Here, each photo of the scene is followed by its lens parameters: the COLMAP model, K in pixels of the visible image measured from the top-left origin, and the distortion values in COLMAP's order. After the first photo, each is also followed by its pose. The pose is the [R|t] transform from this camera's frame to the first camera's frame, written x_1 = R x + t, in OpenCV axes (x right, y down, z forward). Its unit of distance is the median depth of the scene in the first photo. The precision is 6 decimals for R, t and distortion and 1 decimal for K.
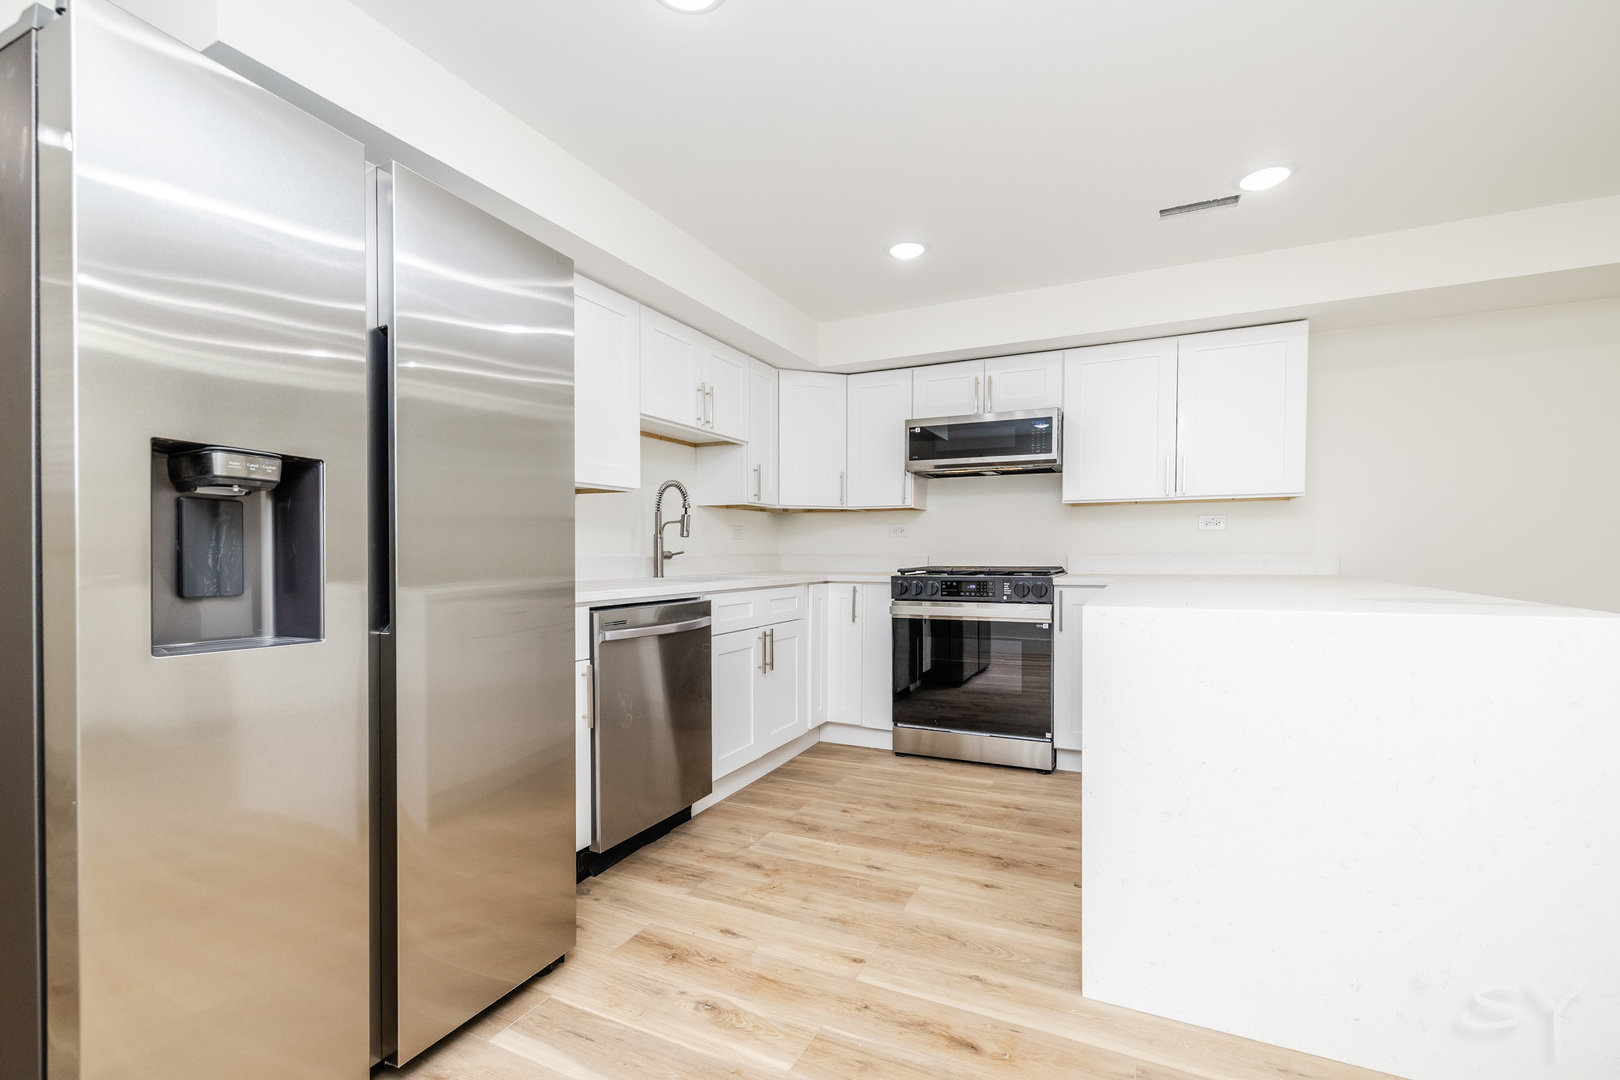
lens RADIAL K [[676.1, 0, 800.1], [0, 676.1, 565.7], [0, 0, 1]] dist [0.001488, 0.000140]
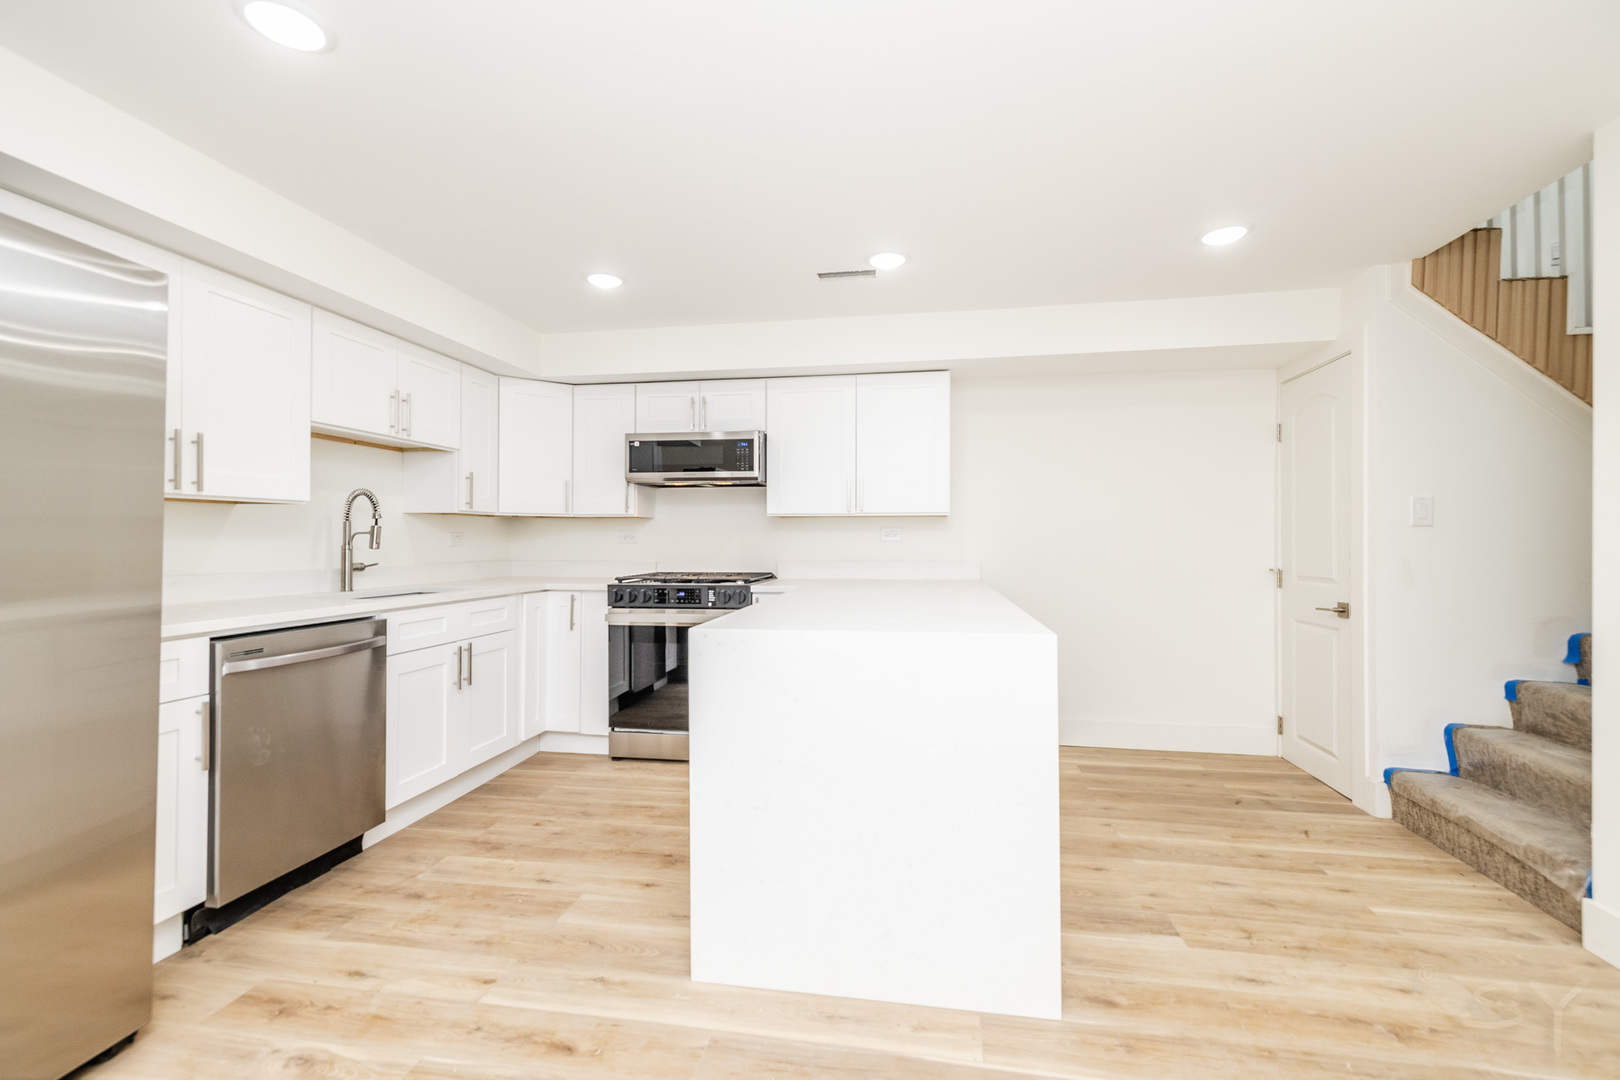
lens RADIAL K [[670.3, 0, 782.2], [0, 670.3, 531.3], [0, 0, 1]] dist [0.004230, 0.000145]
pose [[0.963241, 0.004385, 0.268601, 0.138504], [0.005359, 0.999354, -0.035532, -0.033323], [-0.268584, 0.035666, 0.962596, -0.069957]]
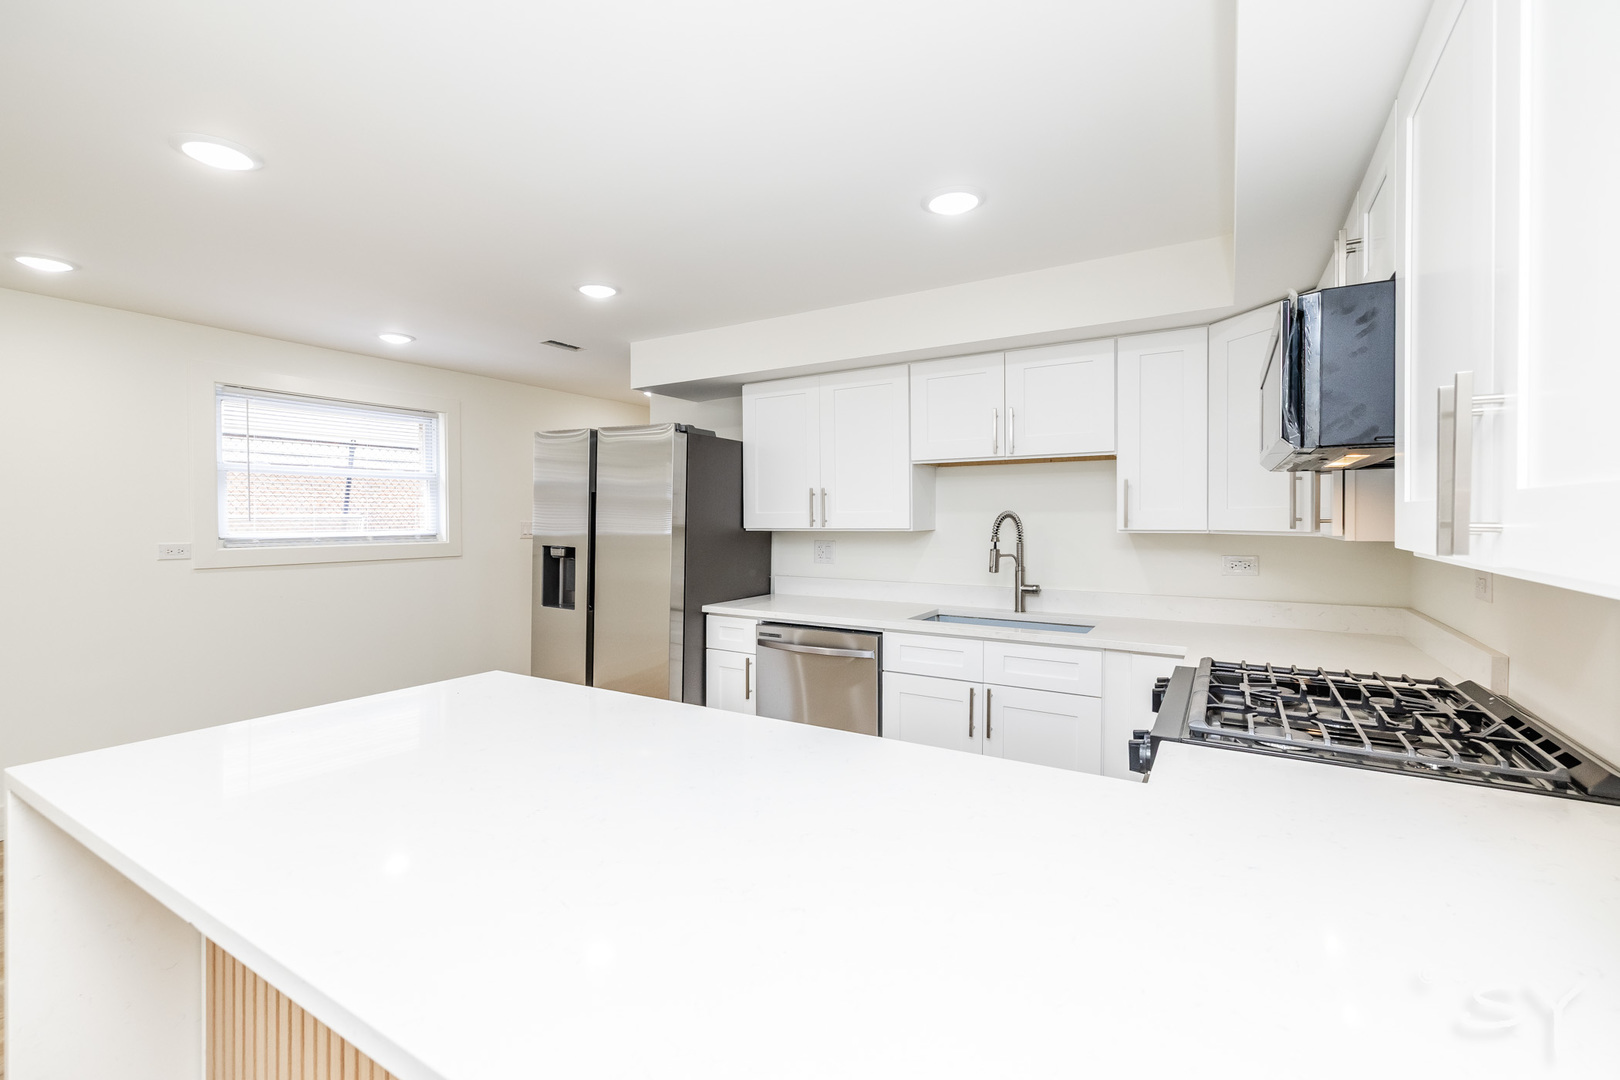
lens RADIAL K [[692.3, 0, 813.8], [0, 692.3, 528.7], [0, 0, 1]] dist [0.000493, 0.000033]
pose [[-0.051836, 0.000337, -0.998656, 0.870418], [-0.026571, 0.999645, 0.001717, -0.106811], [0.998302, 0.026624, -0.051808, 0.861121]]
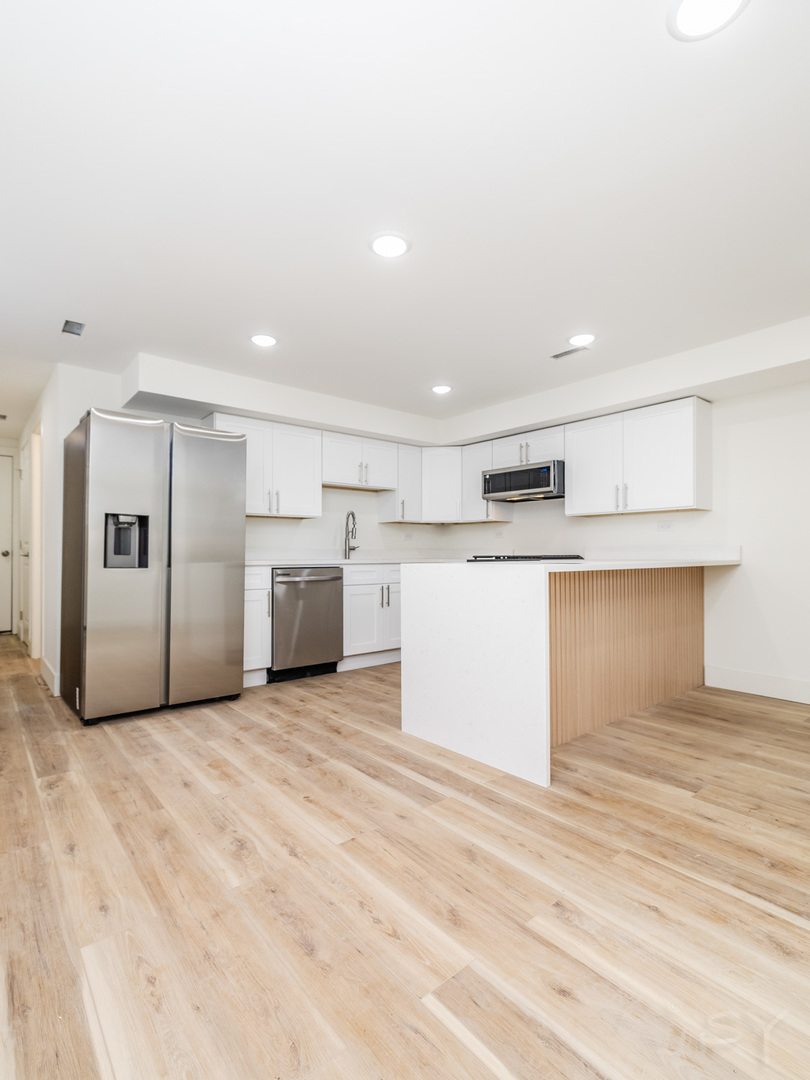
lens RADIAL K [[492.6, 0, 397.0], [0, 492.6, 548.0], [0, 0, 1]] dist [-0.000881, -0.000067]
pose [[0.915406, -0.004114, -0.402510, 0.580668], [-0.008451, 0.999531, -0.029437, 0.028587], [0.402442, 0.030348, 0.914942, -0.311754]]
